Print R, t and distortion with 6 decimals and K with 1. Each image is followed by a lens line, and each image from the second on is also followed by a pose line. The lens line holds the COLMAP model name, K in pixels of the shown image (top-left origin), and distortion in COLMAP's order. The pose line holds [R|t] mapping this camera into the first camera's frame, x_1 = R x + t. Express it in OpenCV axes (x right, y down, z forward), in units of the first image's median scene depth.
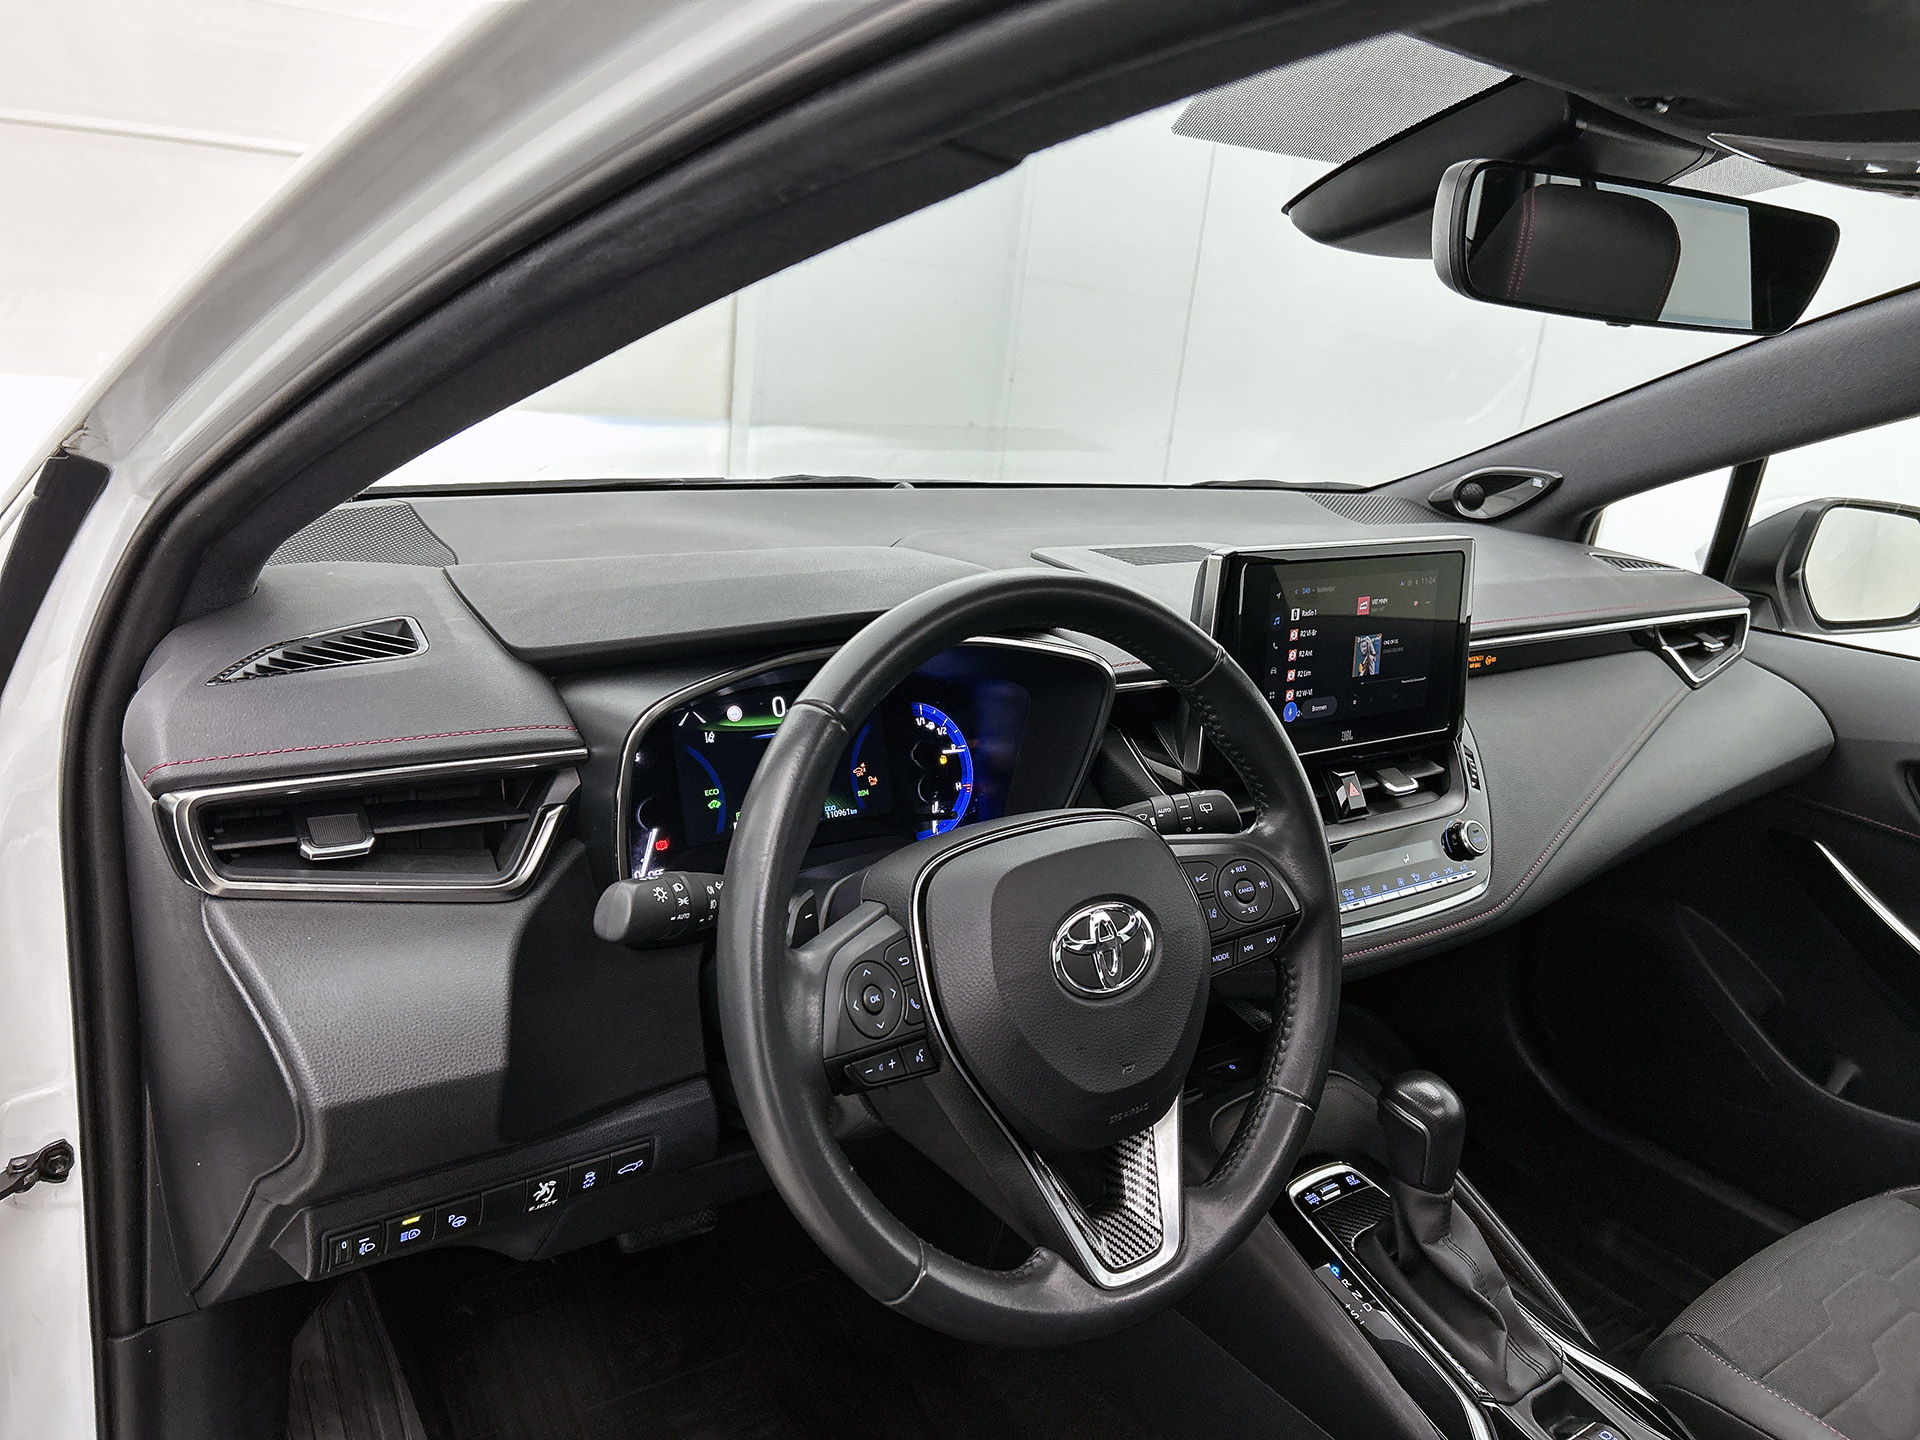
lens RADIAL K [[1501.8, 0, 952.4], [0, 1501.8, 711.3], [0, 0, 1]] dist [0.020512, -0.042695]
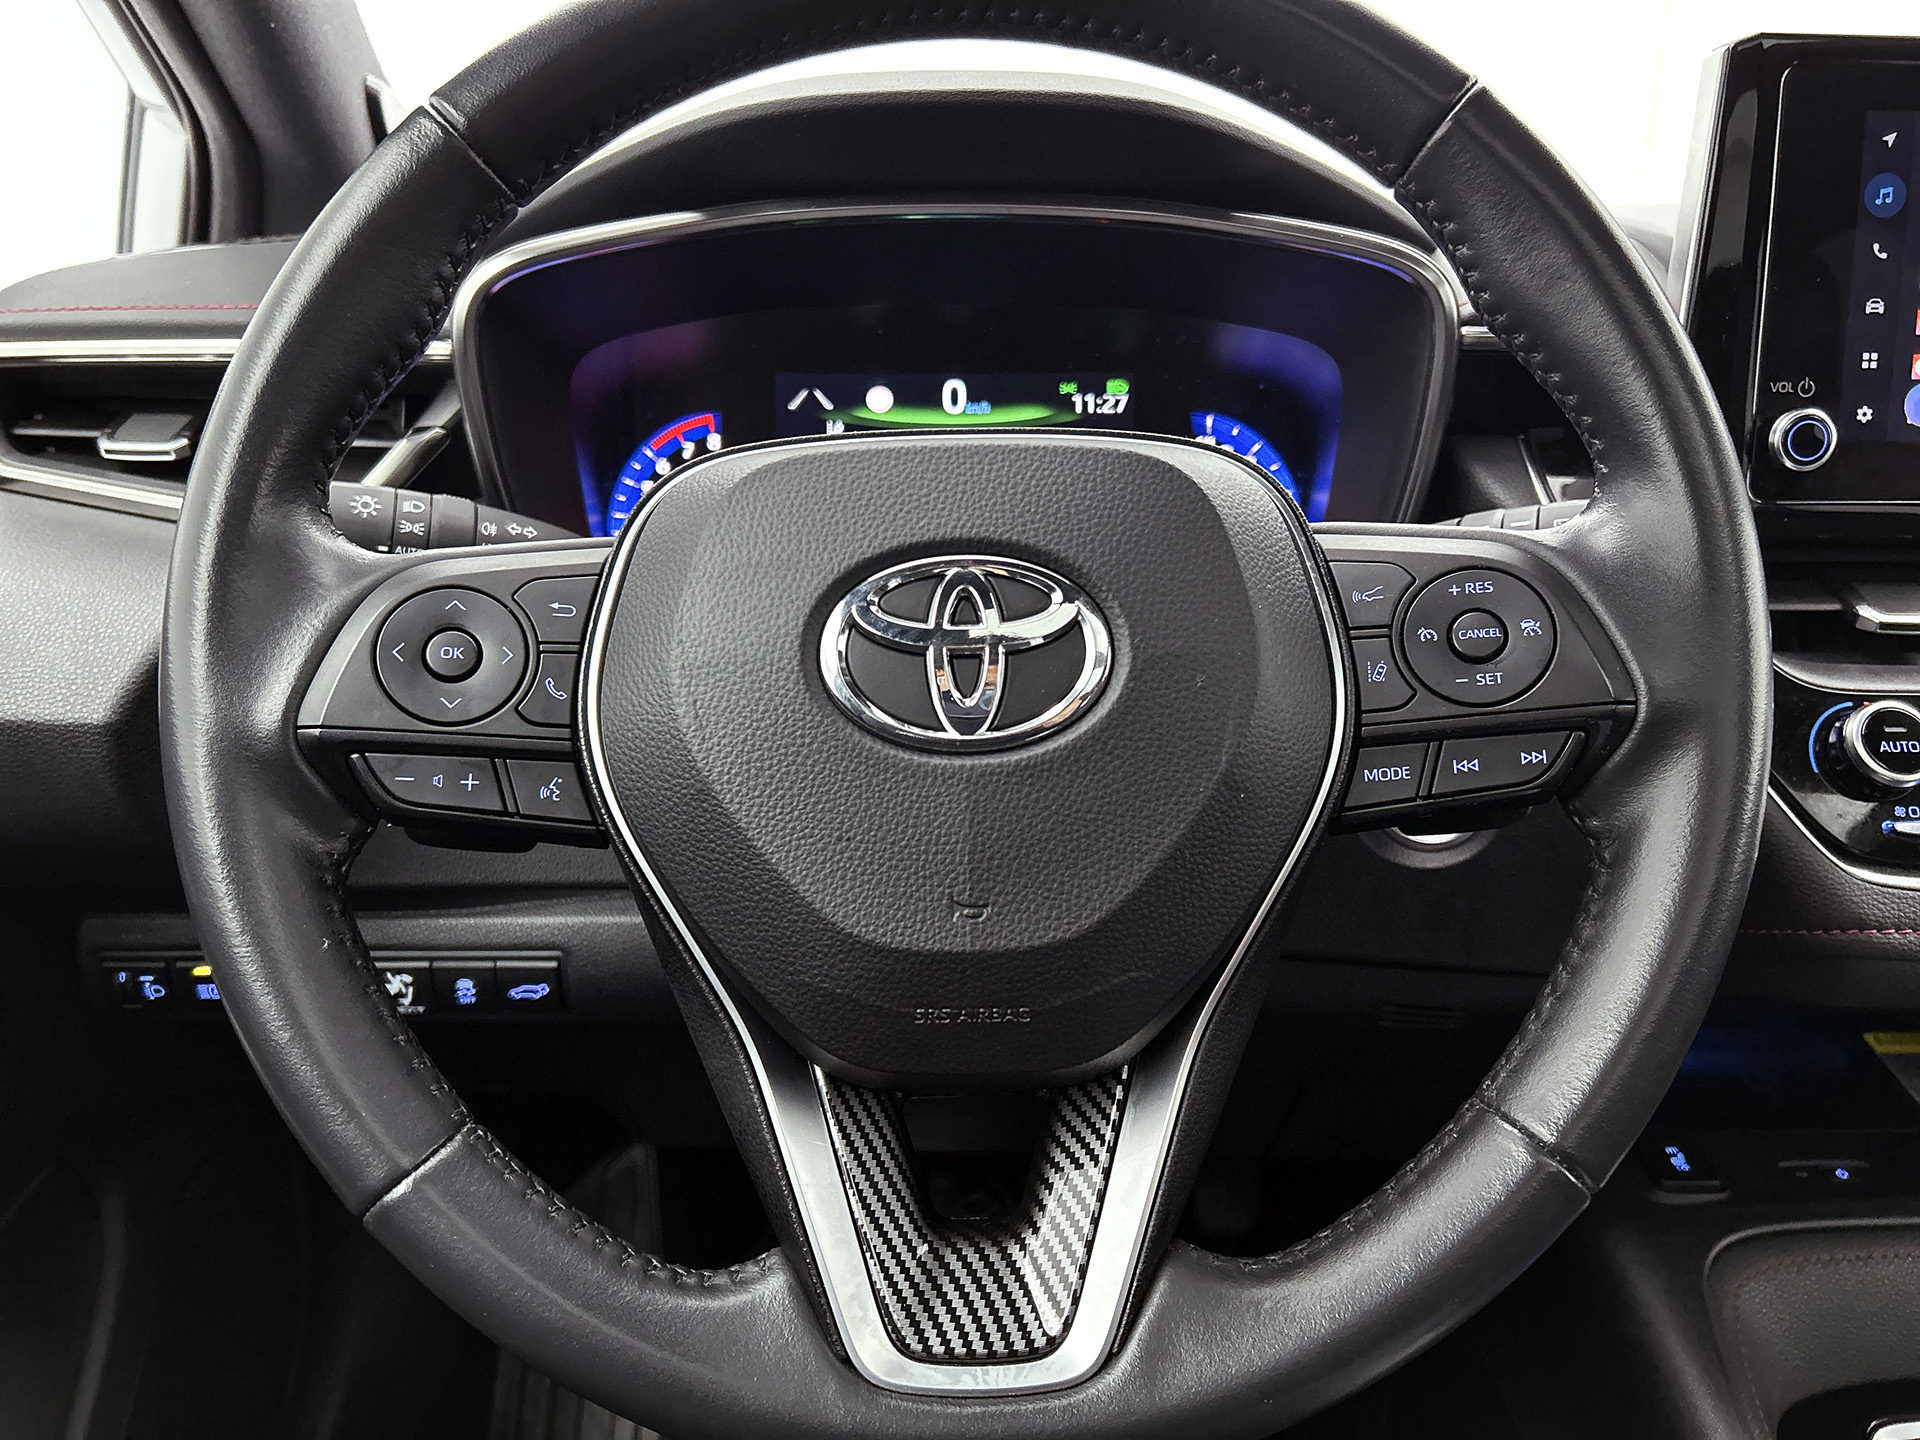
lens RADIAL K [[1501.8, 0, 944.5], [0, 1501.8, 705.9], [0, 0, 1]] dist [0.020512, -0.042695]
pose [[0.792517, 0.081600, -0.604366, 0.276715], [-0.108751, 0.994034, -0.008396, 0.131067], [0.600075, 0.072379, 0.796662, 0.459978]]
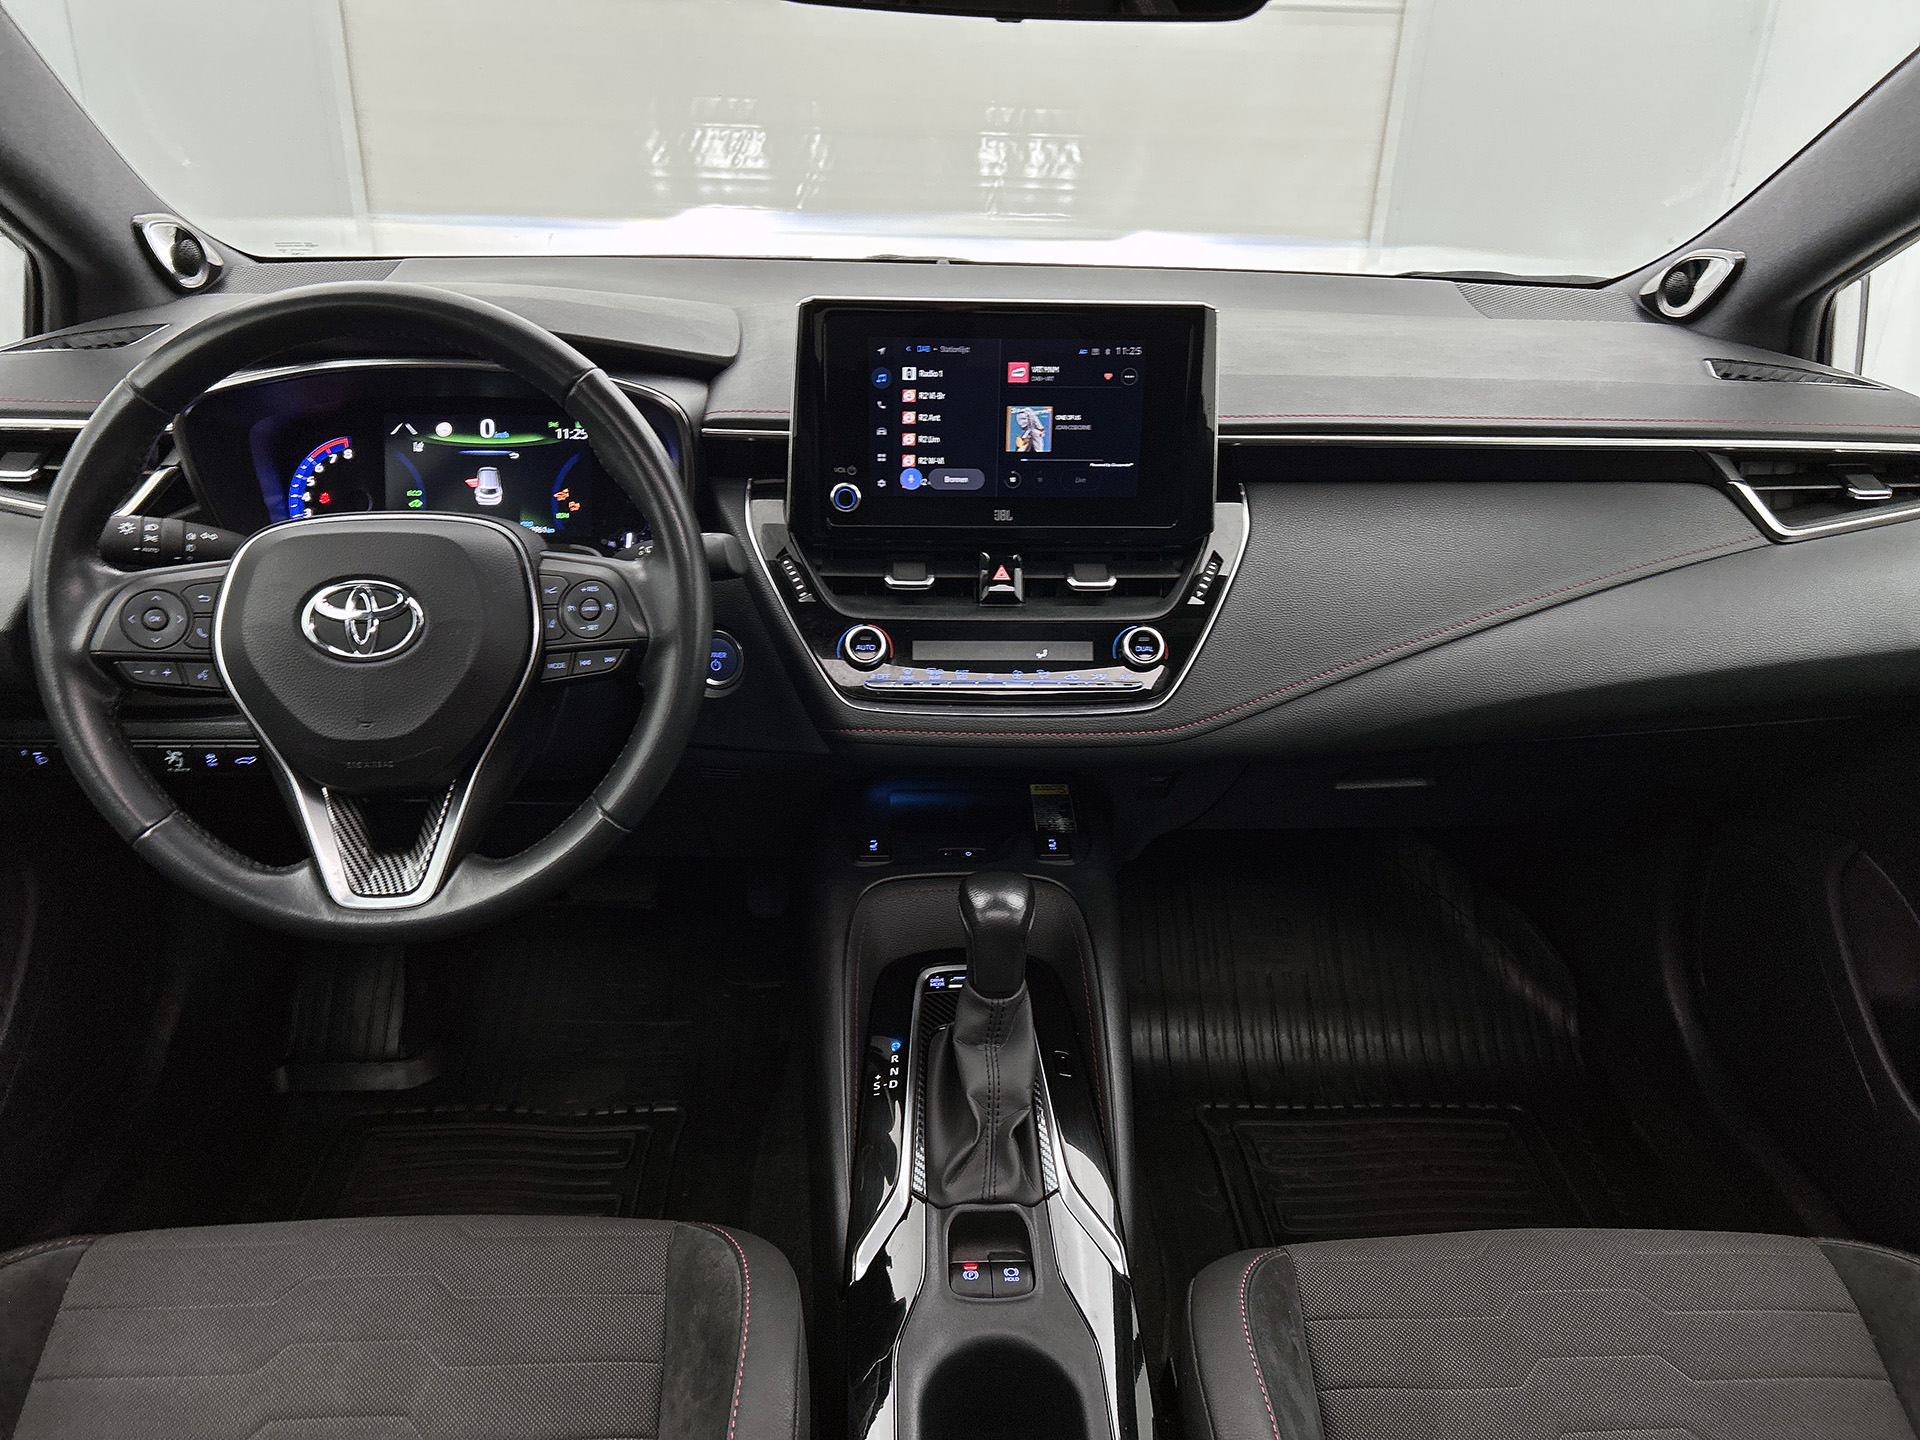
lens RADIAL K [[1501.8, 0, 972.2], [0, 1501.8, 727.3], [0, 0, 1]] dist [0.020512, -0.042695]
pose [[0.826679, 0.169197, -0.536632, 0.817723], [-0.111166, 0.984032, 0.139009, 0.019561], [0.551583, -0.055261, 0.832288, 0.215887]]
